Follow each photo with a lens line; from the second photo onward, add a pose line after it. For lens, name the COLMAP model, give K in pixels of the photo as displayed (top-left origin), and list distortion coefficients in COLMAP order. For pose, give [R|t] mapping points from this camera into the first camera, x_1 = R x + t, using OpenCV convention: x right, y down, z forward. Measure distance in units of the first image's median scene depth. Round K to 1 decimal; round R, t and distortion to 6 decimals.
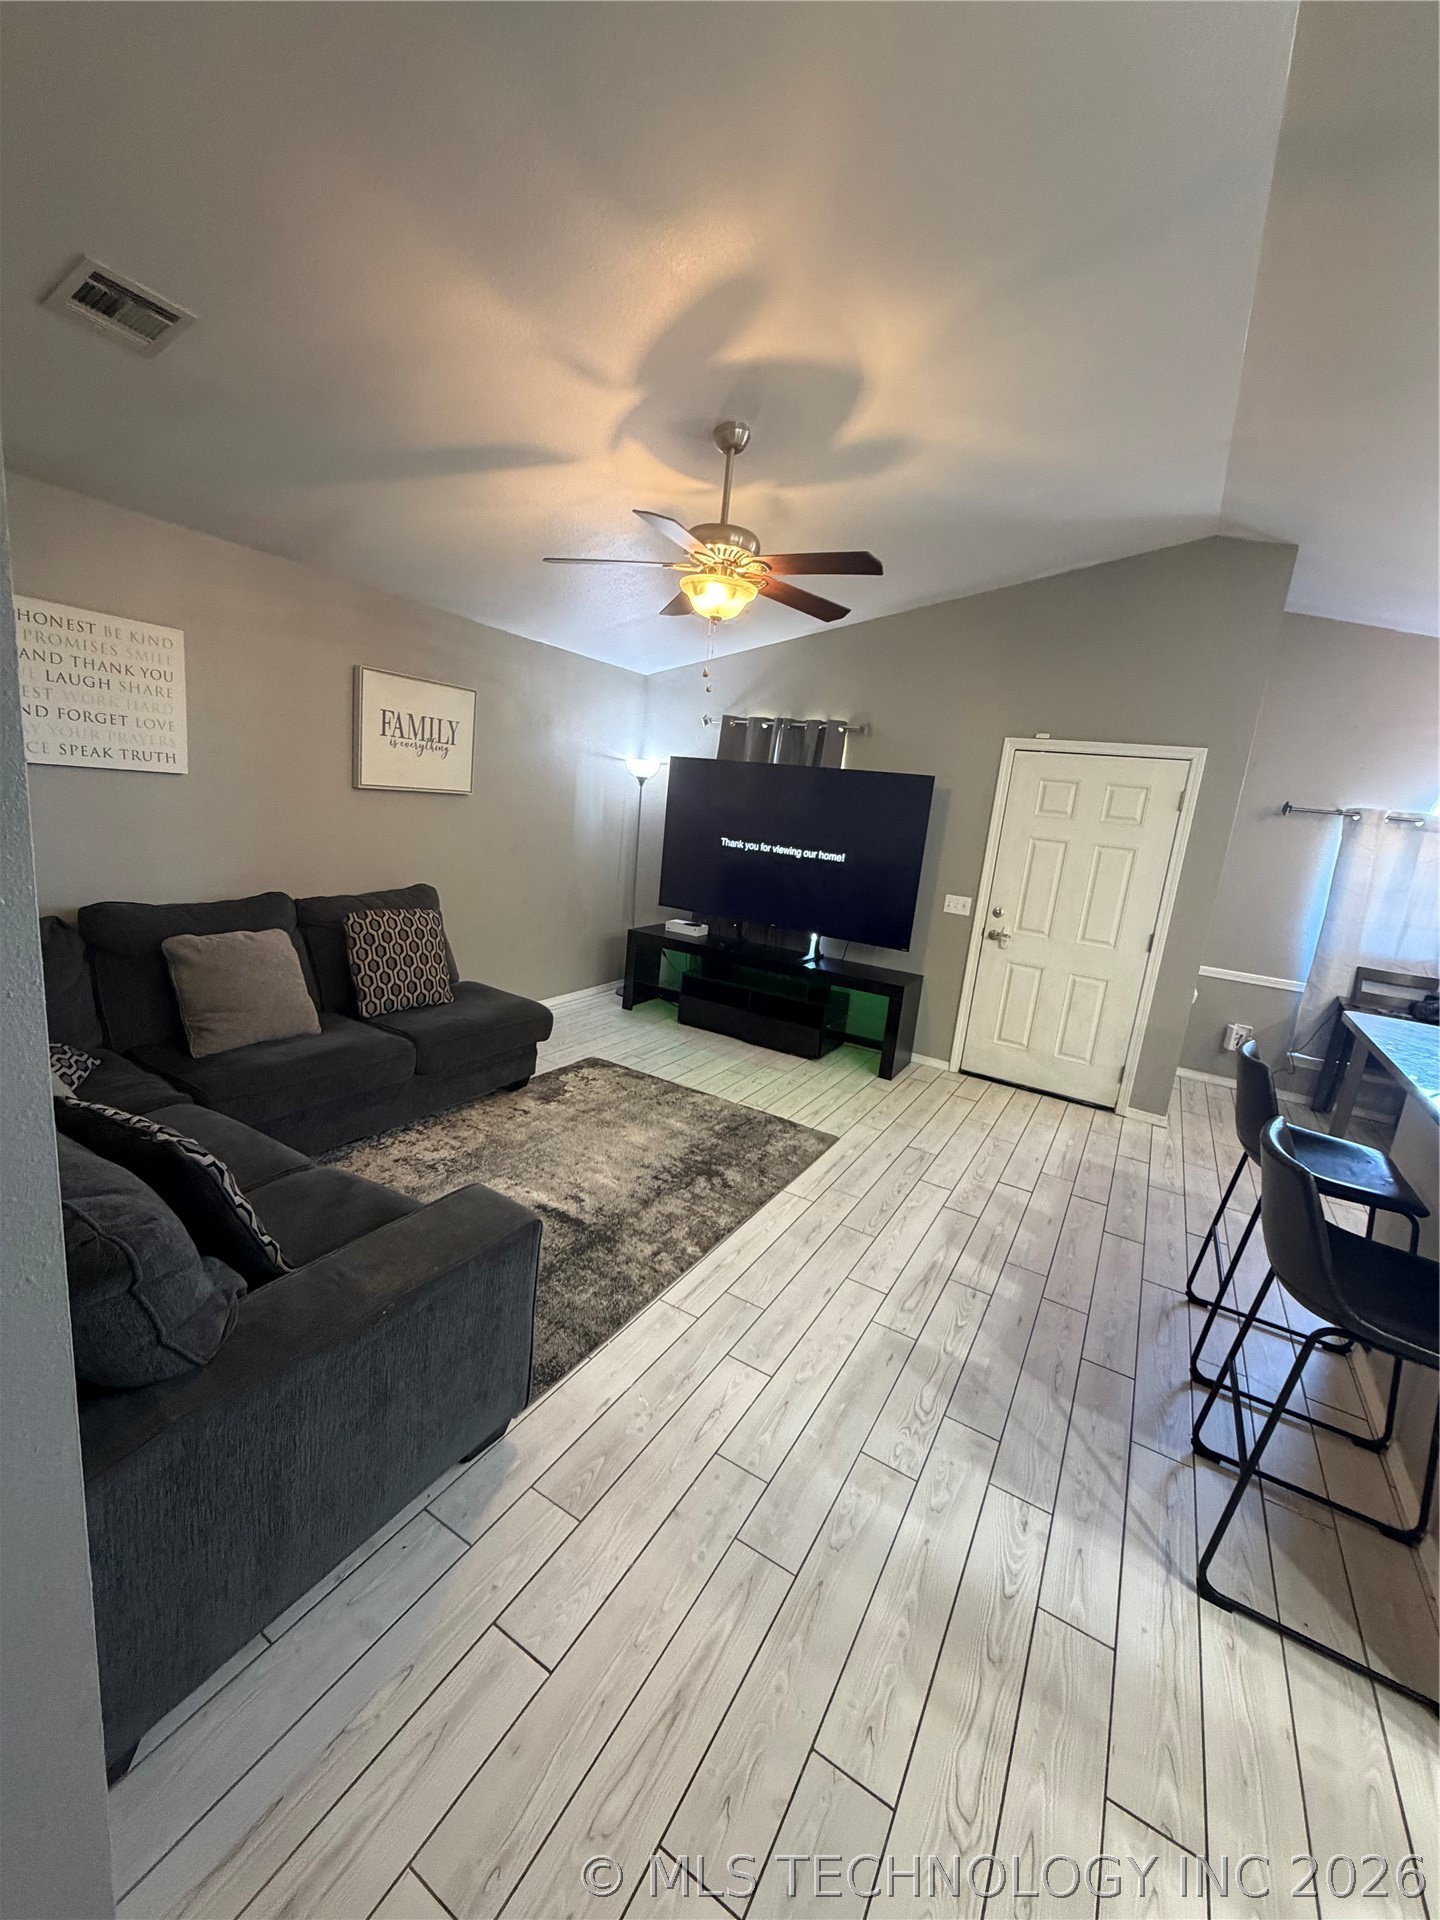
lens RADIAL K [[765.2, 0, 719.4], [0, 765.2, 954.4], [0, 0, 1]] dist [-0.000813, 0.000472]
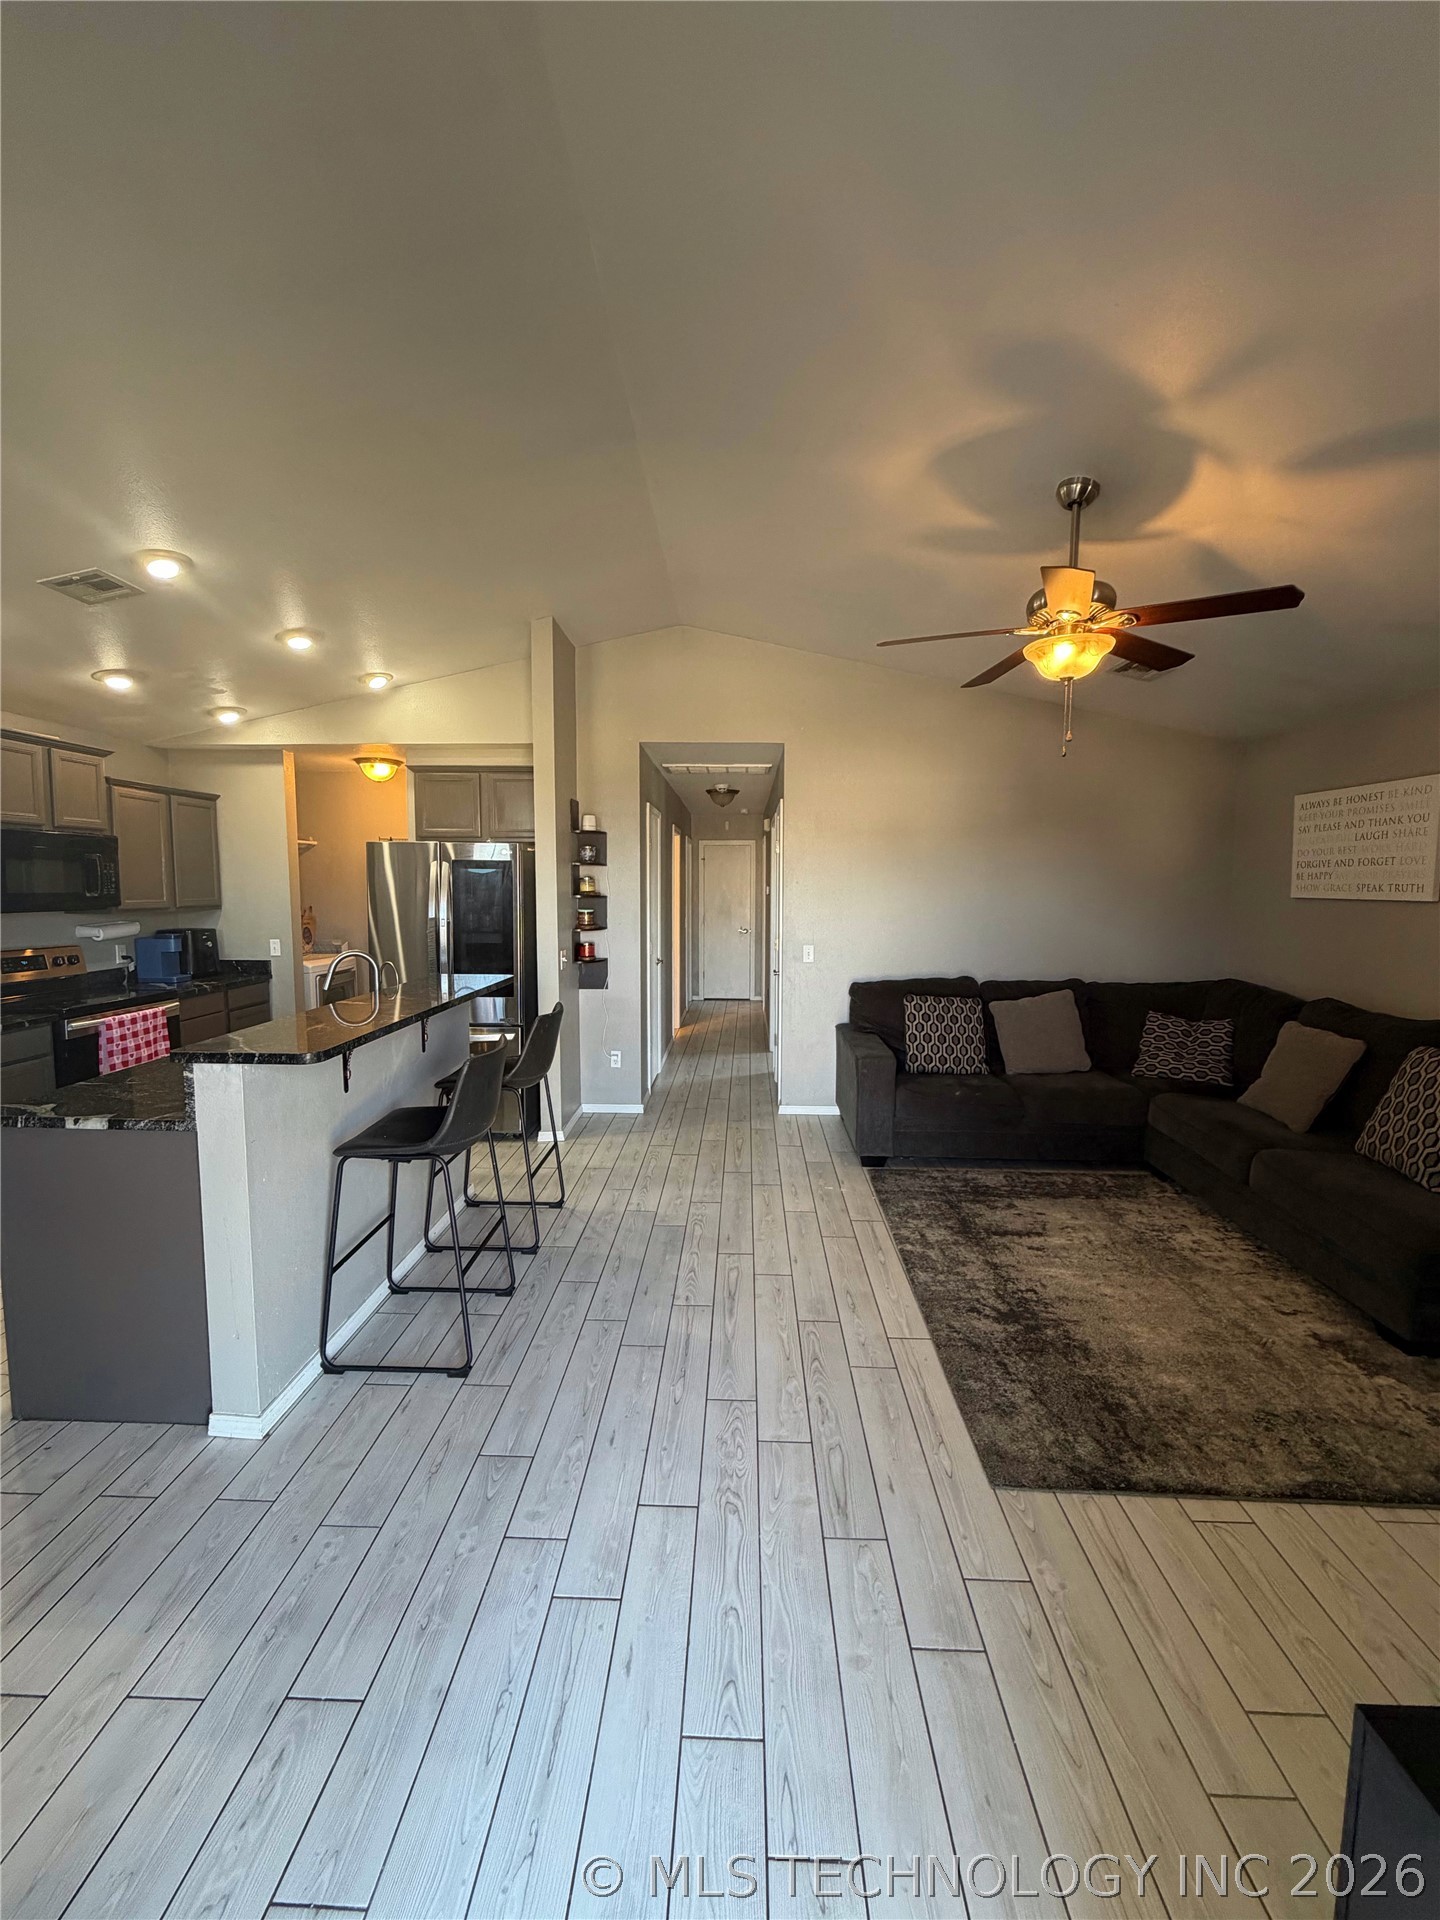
lens RADIAL K [[765.2, 0, 717.5], [0, 765.2, 954.4], [0, 0, 1]] dist [-0.000813, 0.000472]
pose [[-0.874277, -0.058429, -0.481898, 0.592194], [-0.186823, 0.956764, 0.222936, -0.184536], [0.448036, 0.284938, -0.847393, 1.261256]]
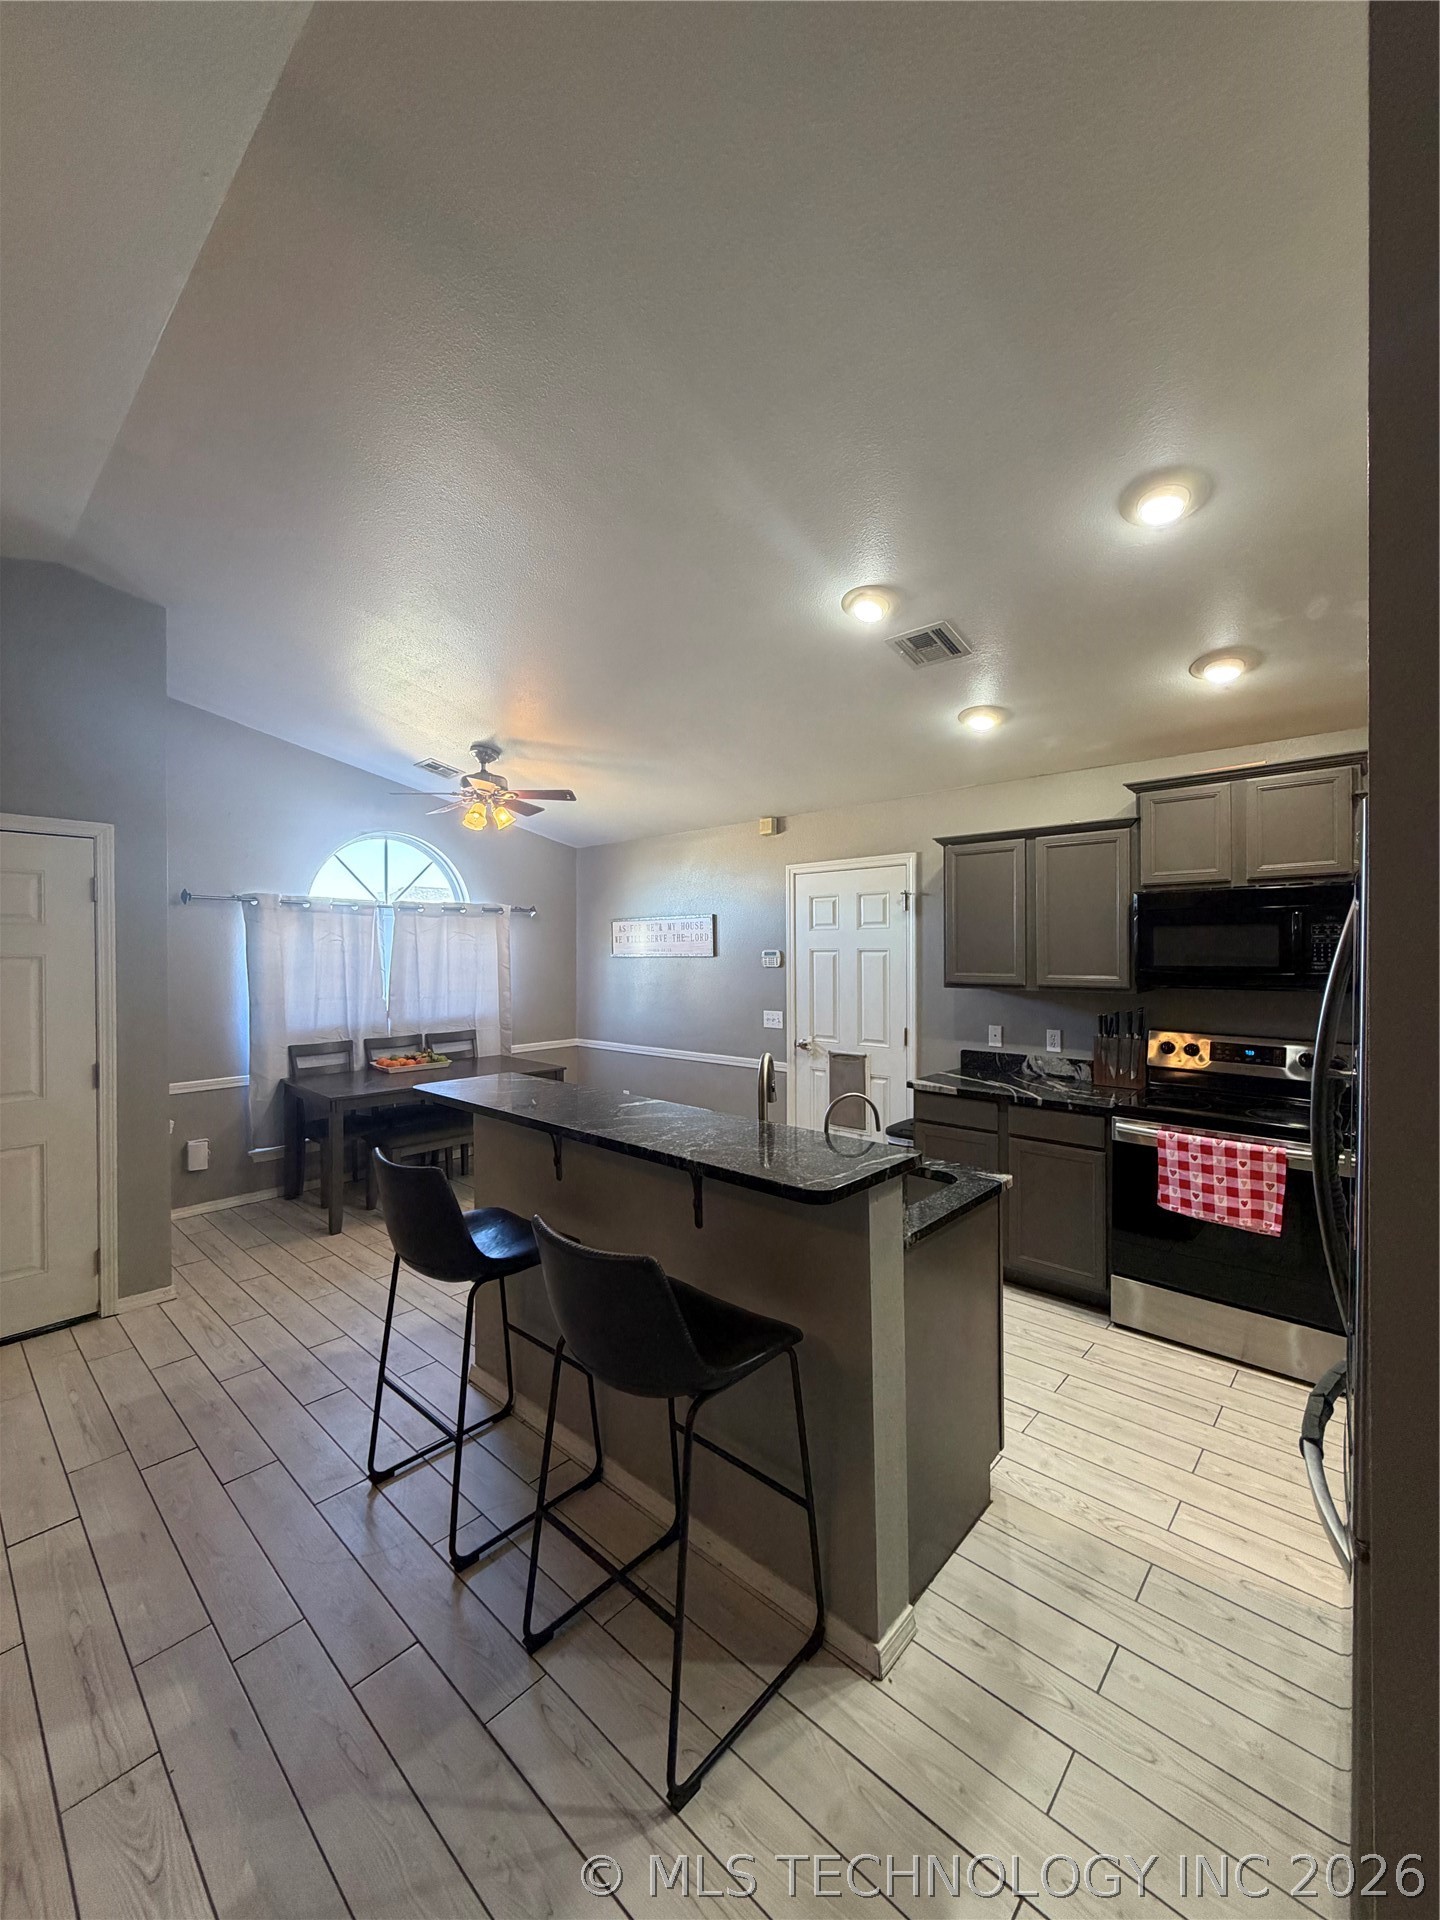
lens RADIAL K [[765.2, 0, 716.6], [0, 765.2, 953.2], [0, 0, 1]] dist [-0.000813, 0.000472]
pose [[0.209948, -0.106232, 0.971924, -0.028538], [0.225694, 0.972497, 0.057541, -0.043449], [-0.951306, 0.207277, 0.228150, 0.258174]]
